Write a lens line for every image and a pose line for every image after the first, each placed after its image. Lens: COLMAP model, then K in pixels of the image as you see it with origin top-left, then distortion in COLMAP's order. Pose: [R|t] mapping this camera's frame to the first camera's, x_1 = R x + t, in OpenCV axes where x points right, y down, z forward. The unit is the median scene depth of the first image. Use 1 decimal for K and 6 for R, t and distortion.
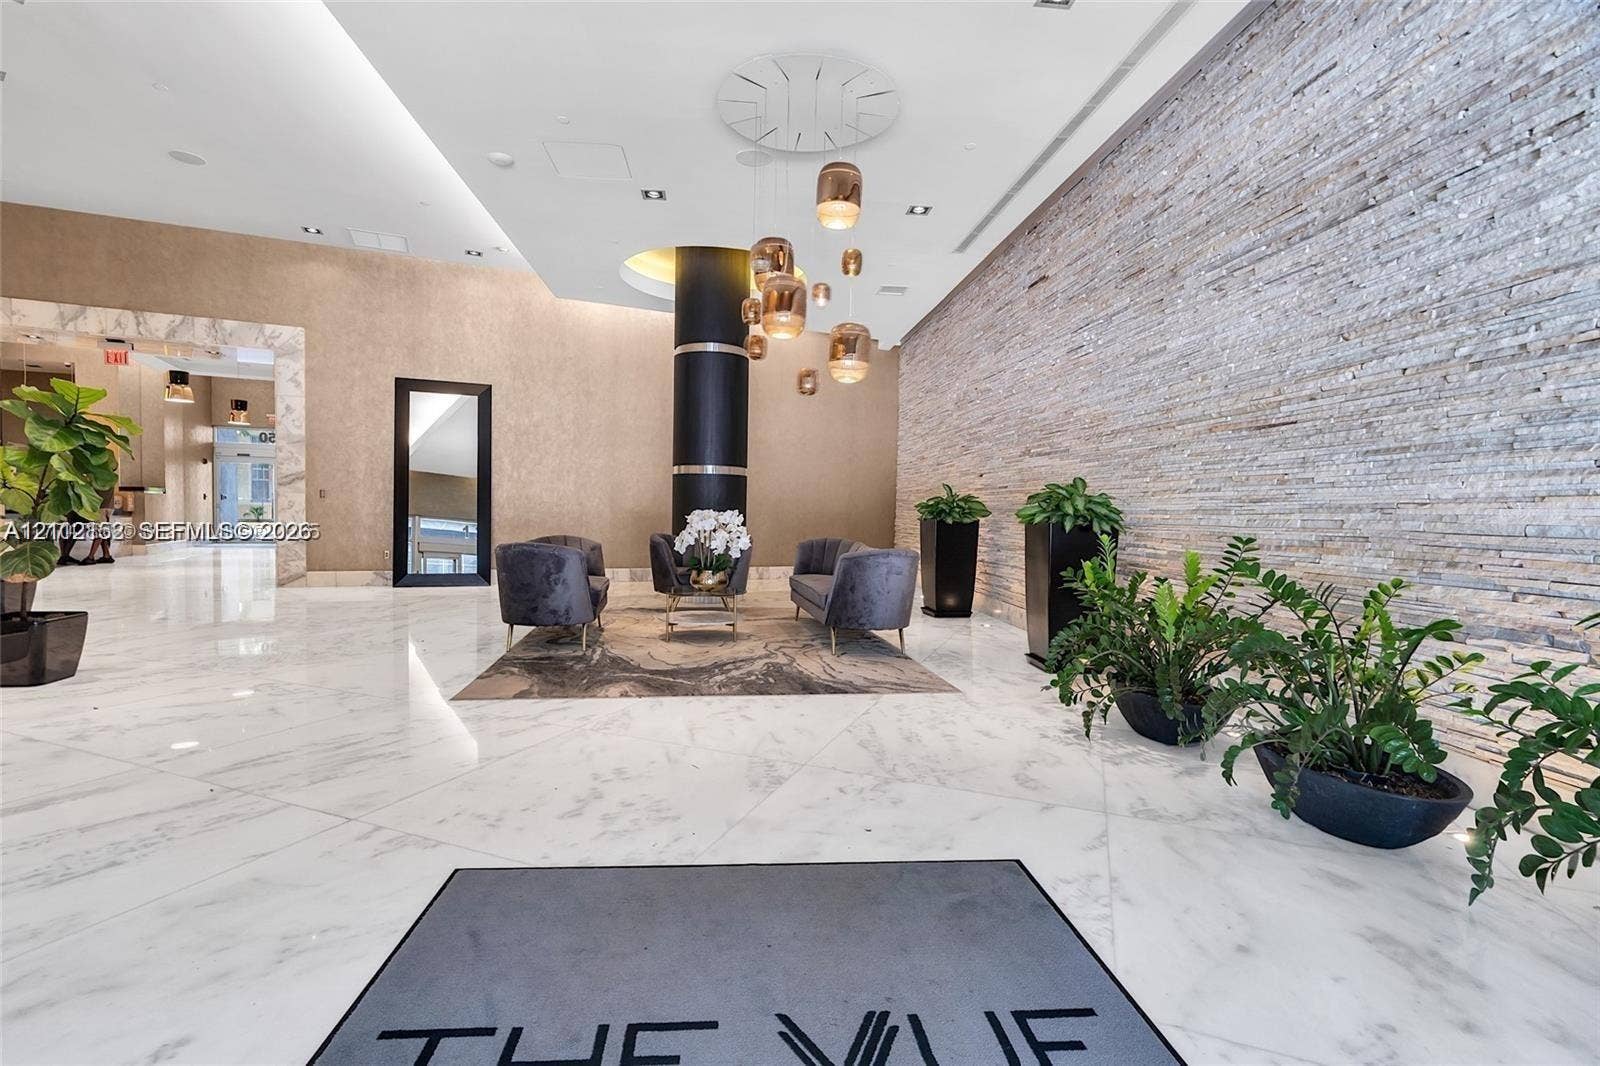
lens RADIAL K [[750.0, 0, 800.0], [0, 750.0, 533.0], [0, 0, 1]] dist [-0.025405, 0.000283]
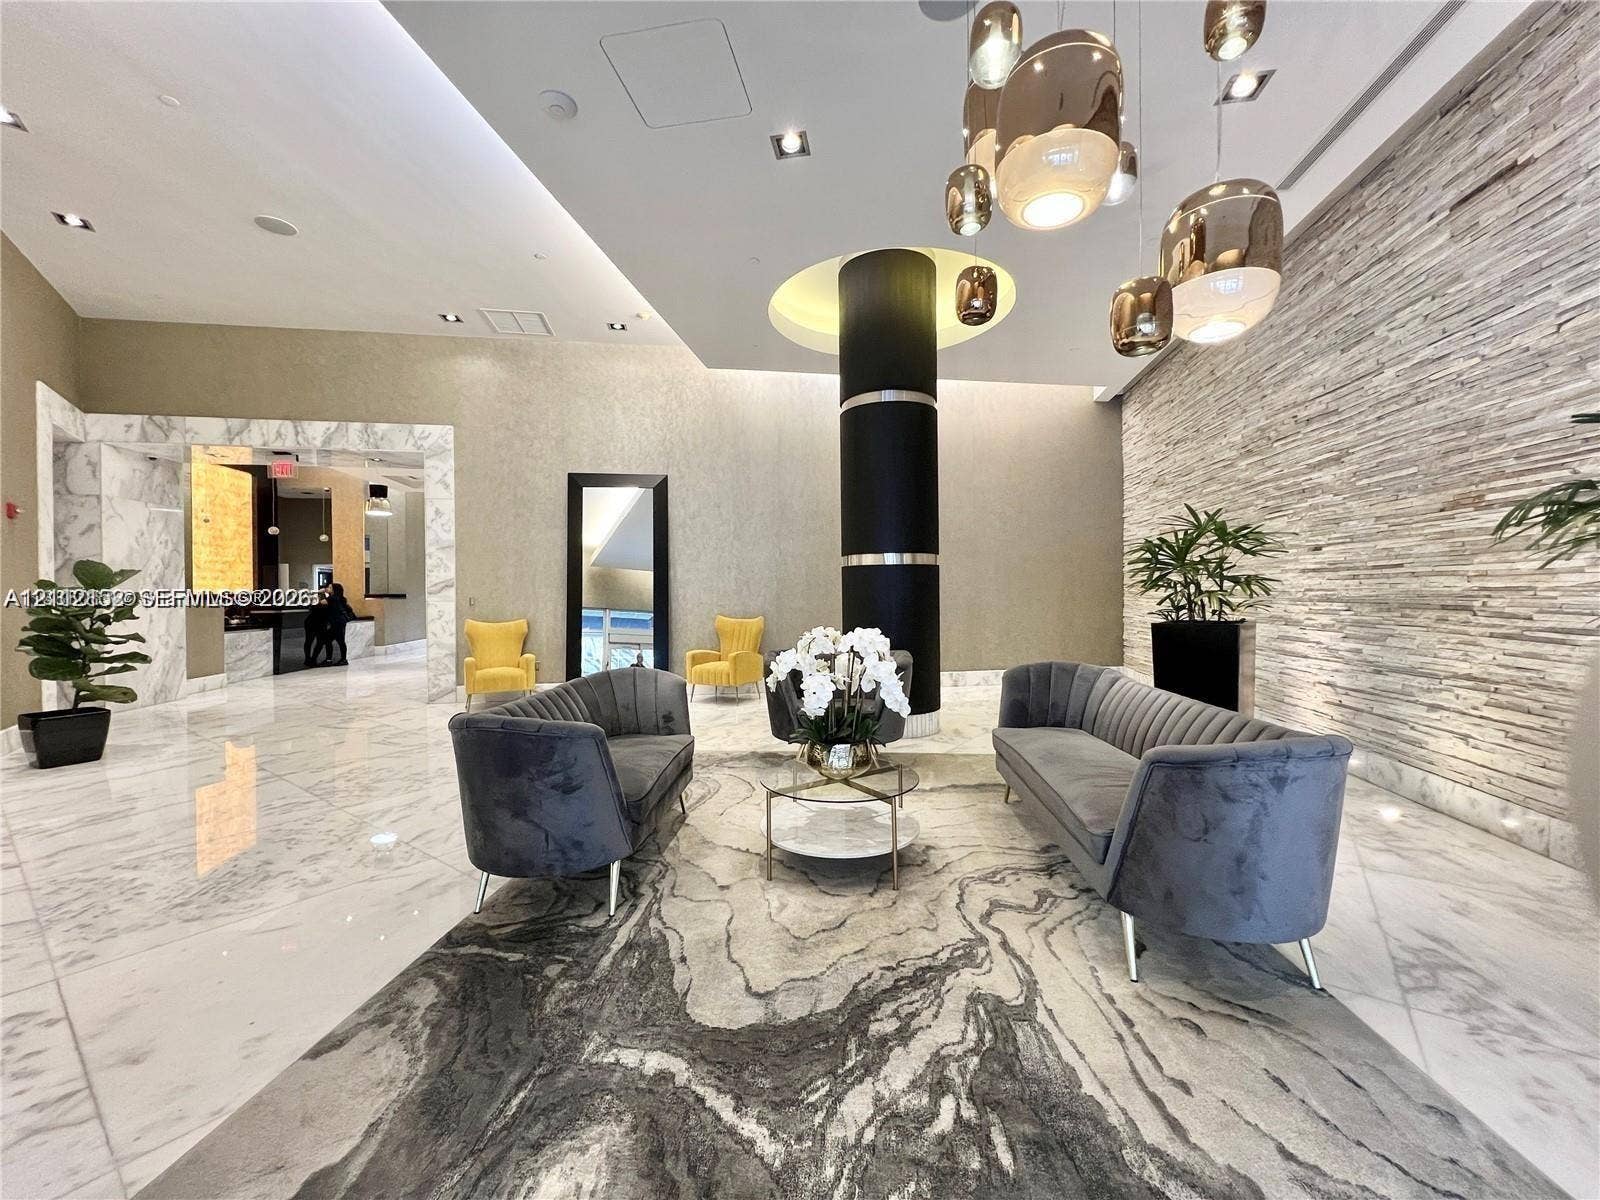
lens RADIAL K [[668.7, 0, 800.0], [0, 668.7, 600.0], [0, 0, 1]] dist [0.002033, 0.000232]
pose [[0.966568, -0.027156, -0.254968, -0.032866], [0.022064, 0.999496, -0.022813, -0.027177], [0.255459, 0.016425, 0.966680, 0.297220]]
